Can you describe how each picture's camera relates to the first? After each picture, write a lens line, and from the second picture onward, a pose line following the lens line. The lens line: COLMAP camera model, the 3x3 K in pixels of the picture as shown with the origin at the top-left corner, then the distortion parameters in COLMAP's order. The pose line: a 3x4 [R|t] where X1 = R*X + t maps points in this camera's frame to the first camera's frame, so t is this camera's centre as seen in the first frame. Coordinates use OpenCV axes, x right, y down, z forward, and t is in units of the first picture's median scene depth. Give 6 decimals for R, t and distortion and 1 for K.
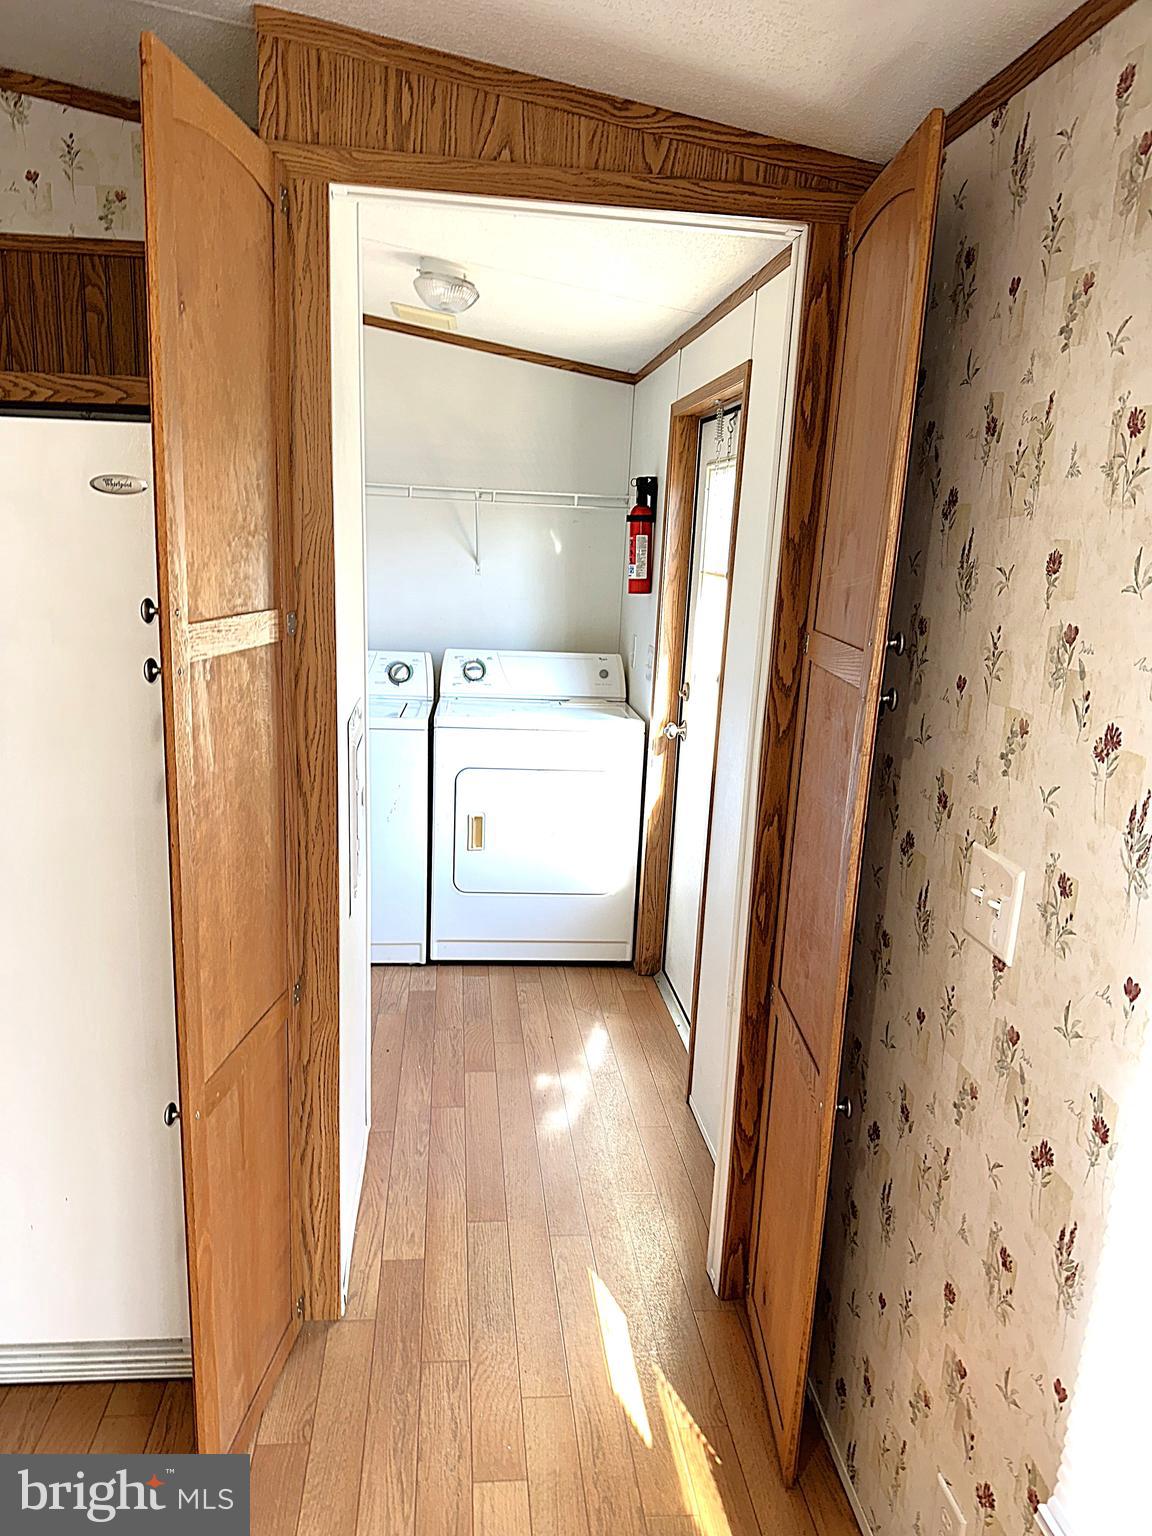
lens RADIAL K [[1080.3, 0, 552.6], [0, 1080.3, 795.5], [0, 0, 1]] dist [0.064114, -0.066266]
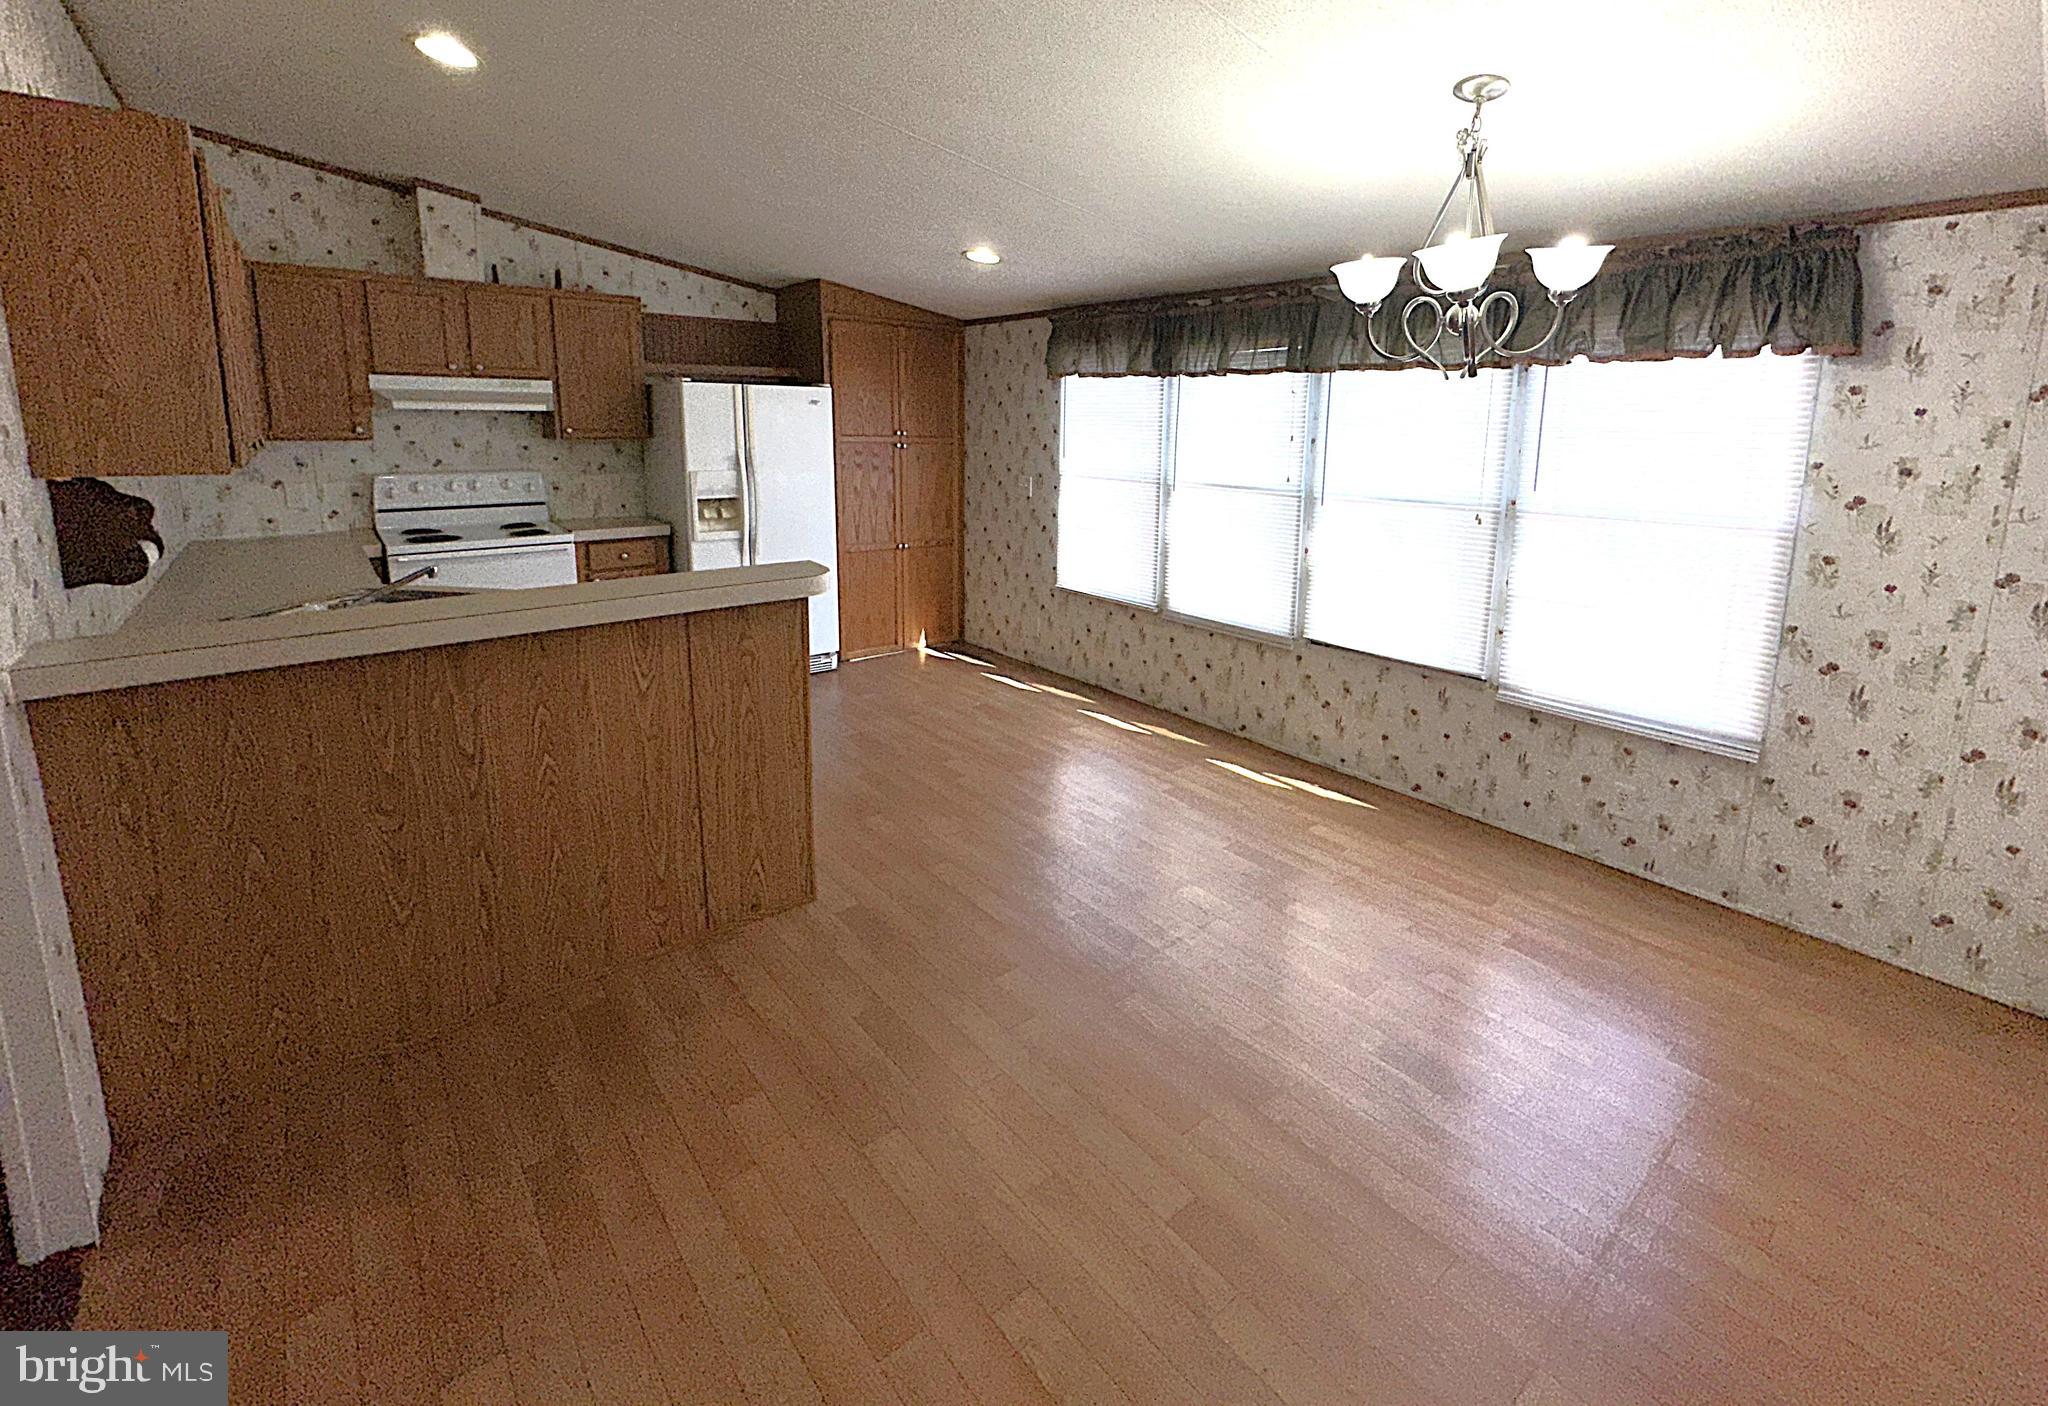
lens RADIAL K [[896.4, 0, 1057.9], [0, 896.4, 566.1], [0, 0, 1]] dist [-0.004204, -0.000743]
pose [[0.817577, -0.116127, 0.563987, -1.408353], [0.151281, 0.988365, -0.015795, 0.428283], [-0.555591, 0.098234, 0.825632, -1.862253]]
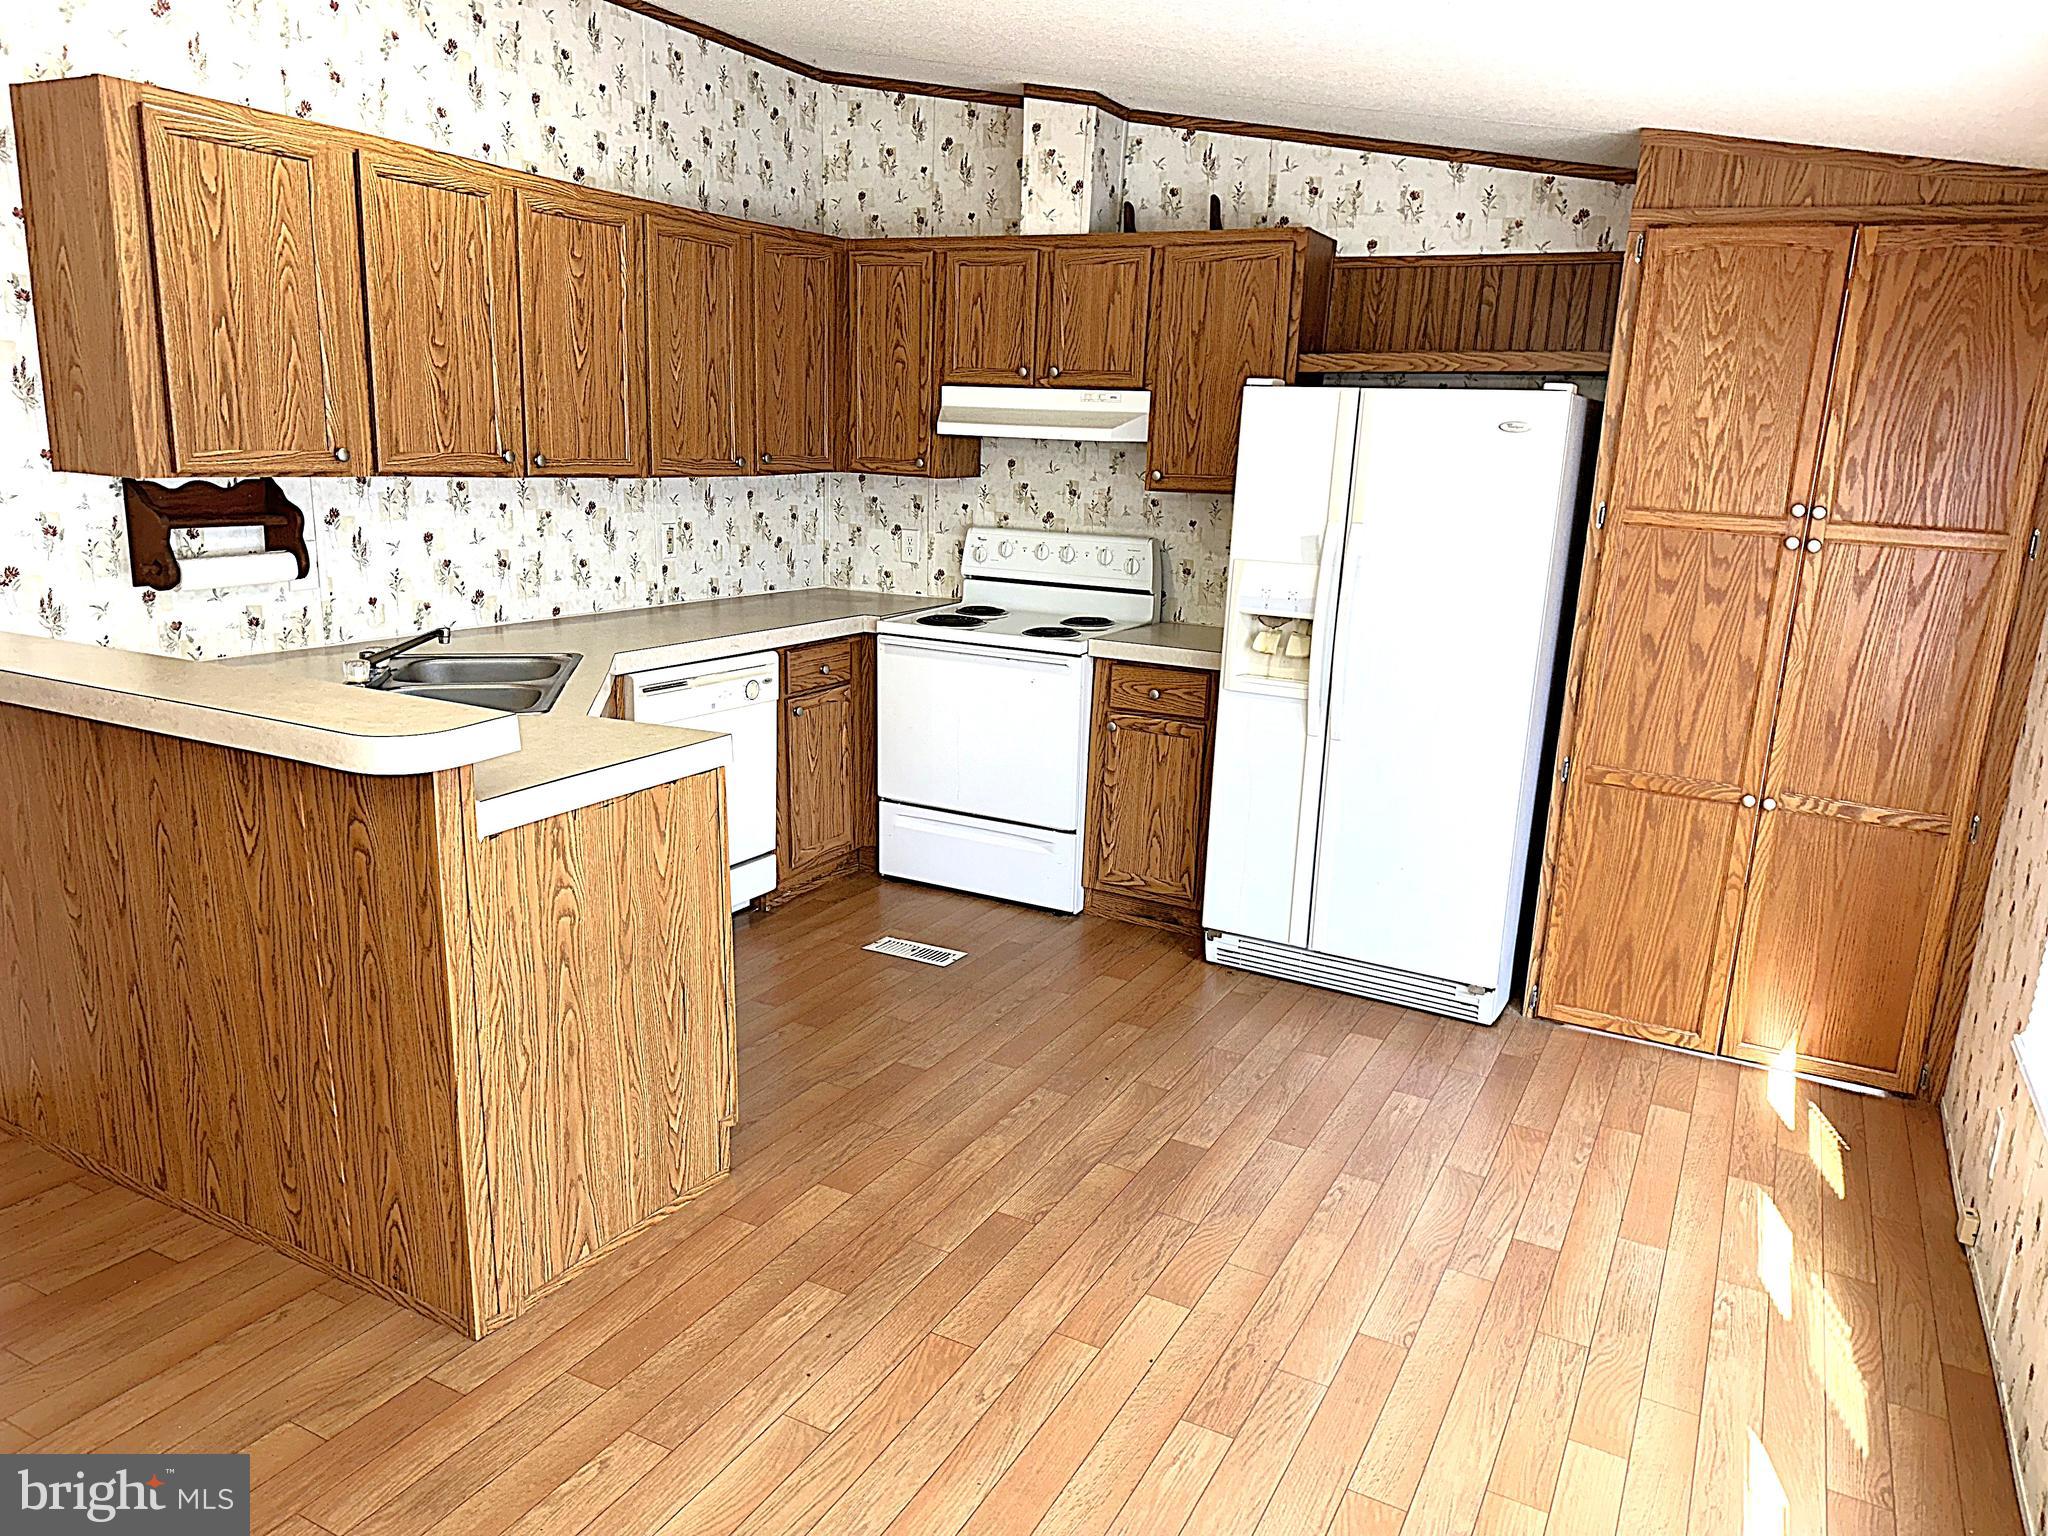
lens RADIAL K [[1440.3, 0, 1028.8], [0, 1440.3, 783.9], [0, 0, 1]] dist [0.064114, -0.066266]
pose [[0.837953, 0.127402, -0.530664, 0.221695], [-0.139916, 0.990022, 0.016747, 0.302263], [0.527502, 0.060215, 0.847417, -1.166432]]
